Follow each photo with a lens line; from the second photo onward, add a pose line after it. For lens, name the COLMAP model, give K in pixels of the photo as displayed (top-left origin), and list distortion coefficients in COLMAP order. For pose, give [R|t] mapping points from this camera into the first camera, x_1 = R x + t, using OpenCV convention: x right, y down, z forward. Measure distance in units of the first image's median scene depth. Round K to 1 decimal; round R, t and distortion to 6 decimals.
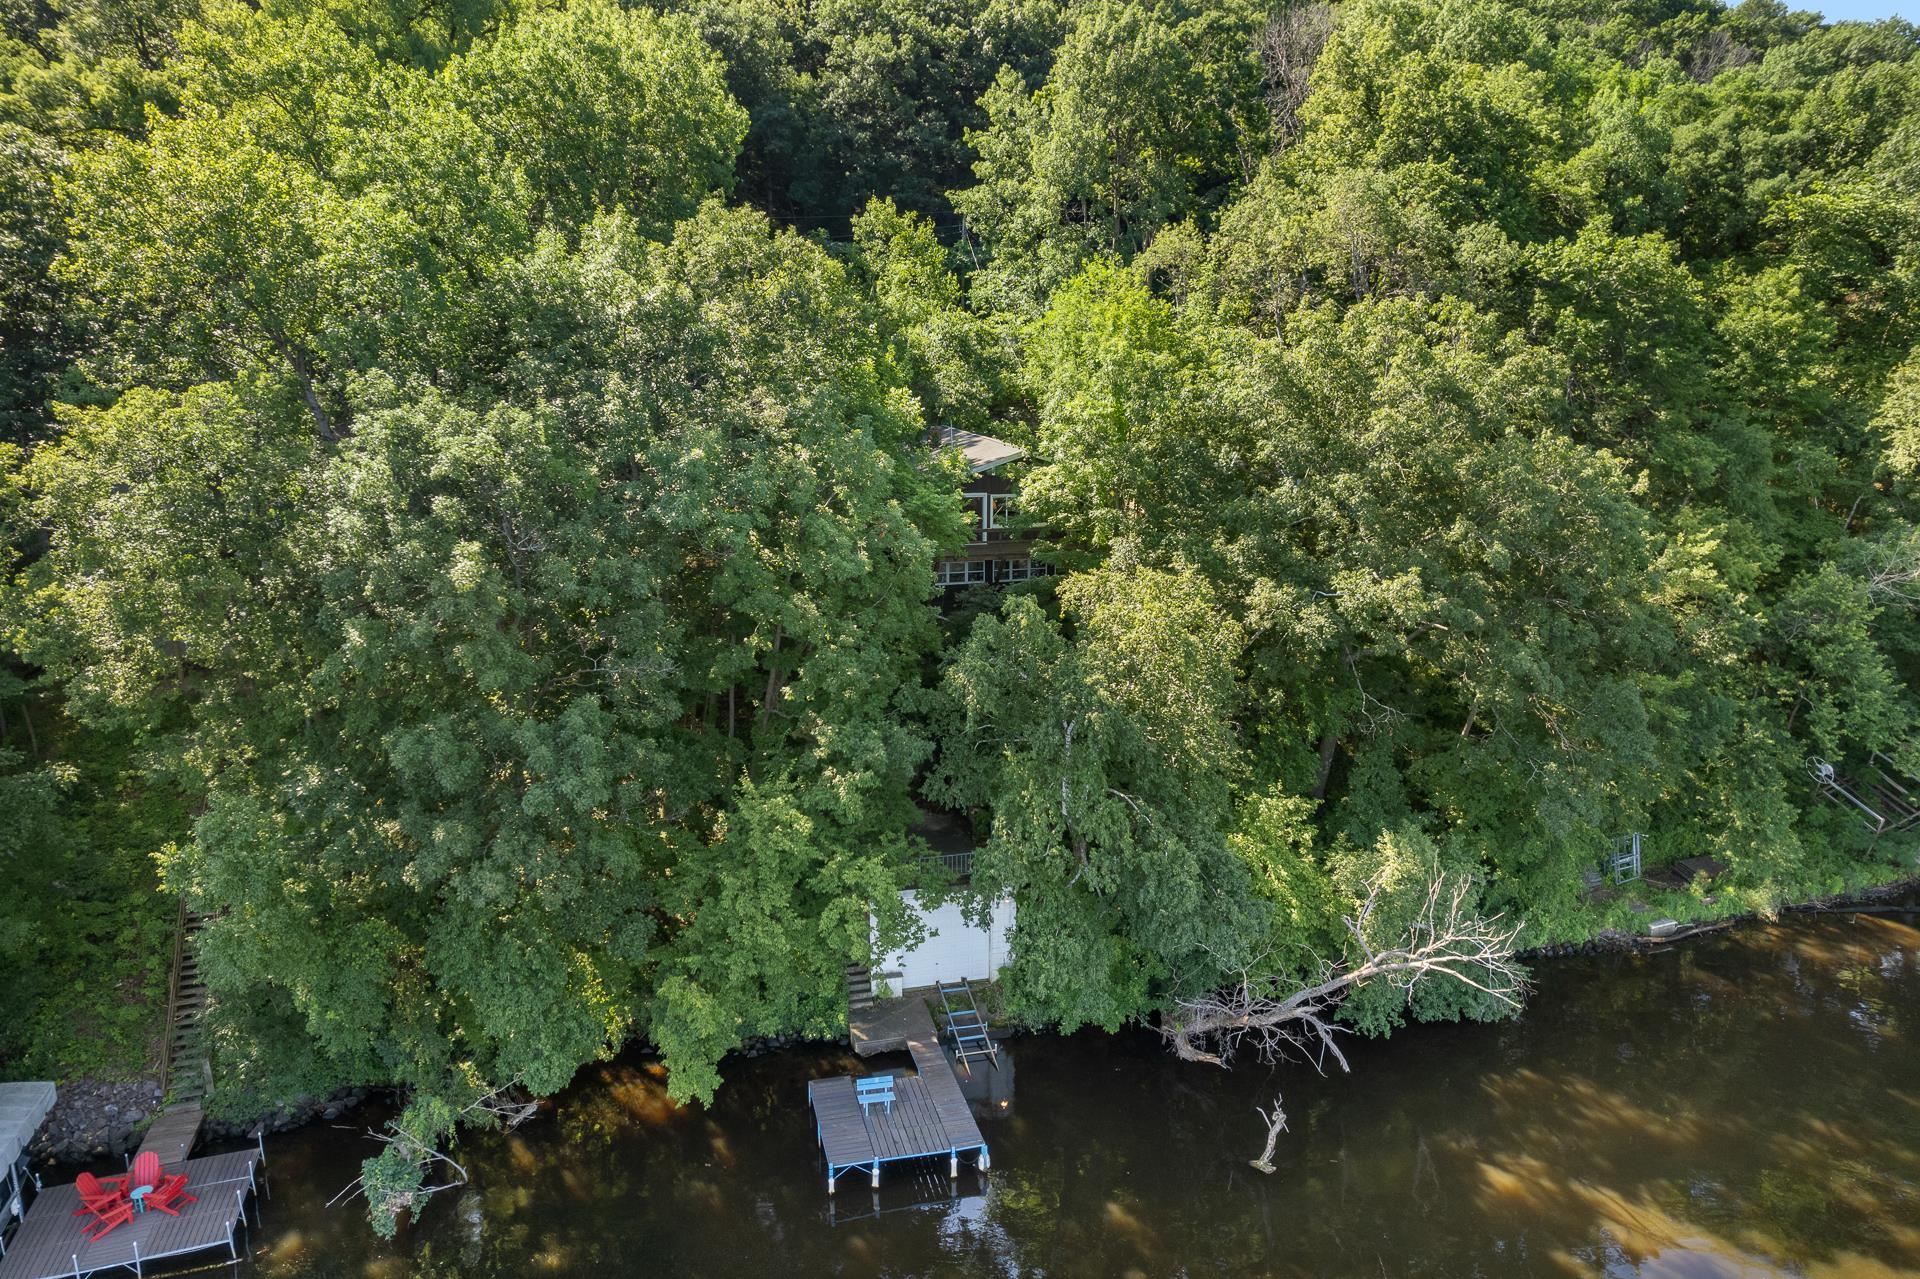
lens RADIAL K [[1244.7, 0, 960.0], [0, 1244.7, 639.5], [0, 0, 1]] dist [-0.034523, 0.000855]
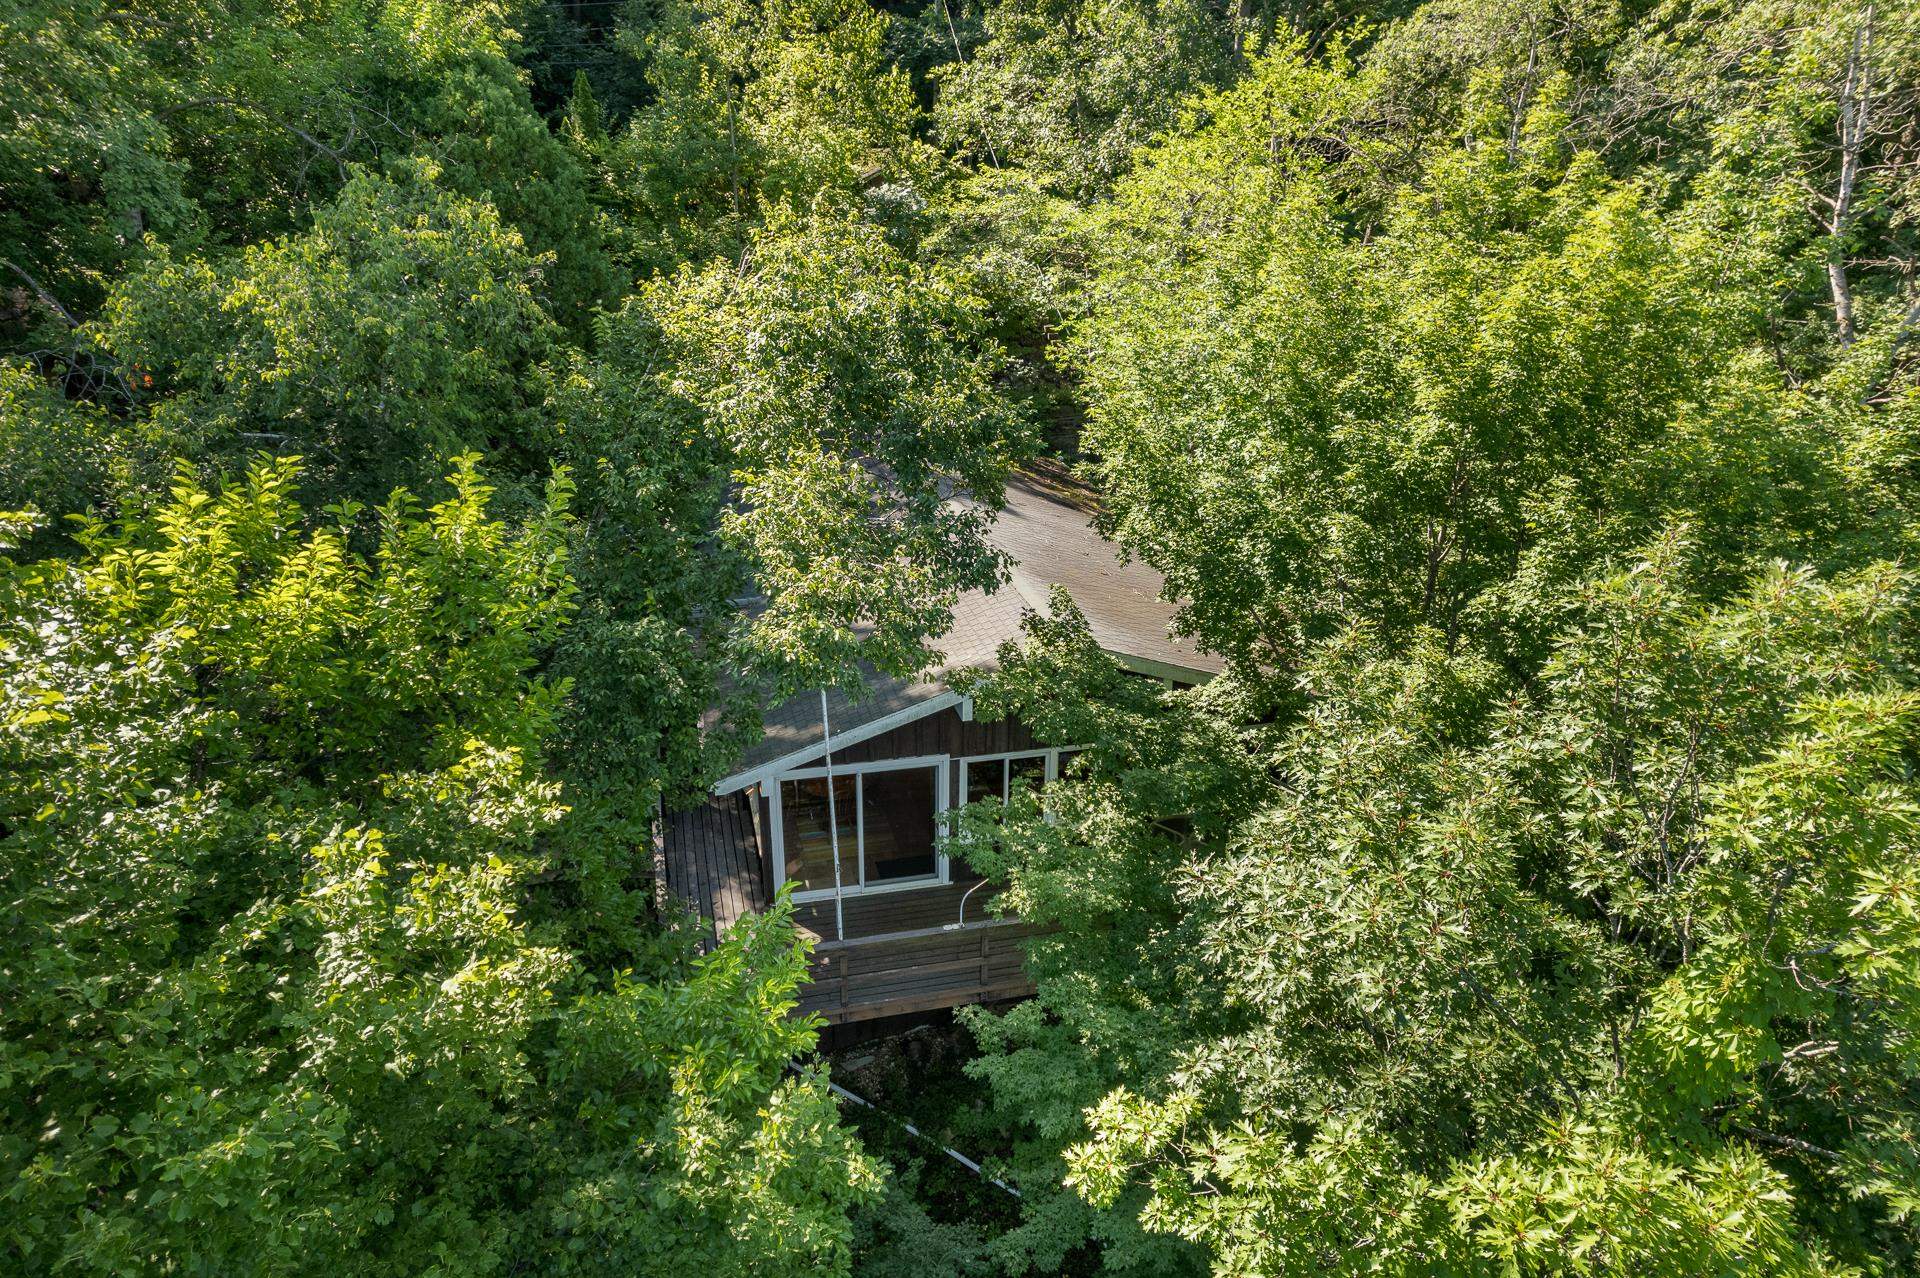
lens RADIAL K [[1244.7, 0, 960.0], [0, 1244.7, 639.0], [0, 0, 1]] dist [-0.034523, 0.000855]
pose [[0.999975, 0.006634, 0.002481, 0.030612], [-0.006931, 0.988636, 0.150167, -0.261397], [-0.001457, -0.150181, 0.988658, 0.866490]]
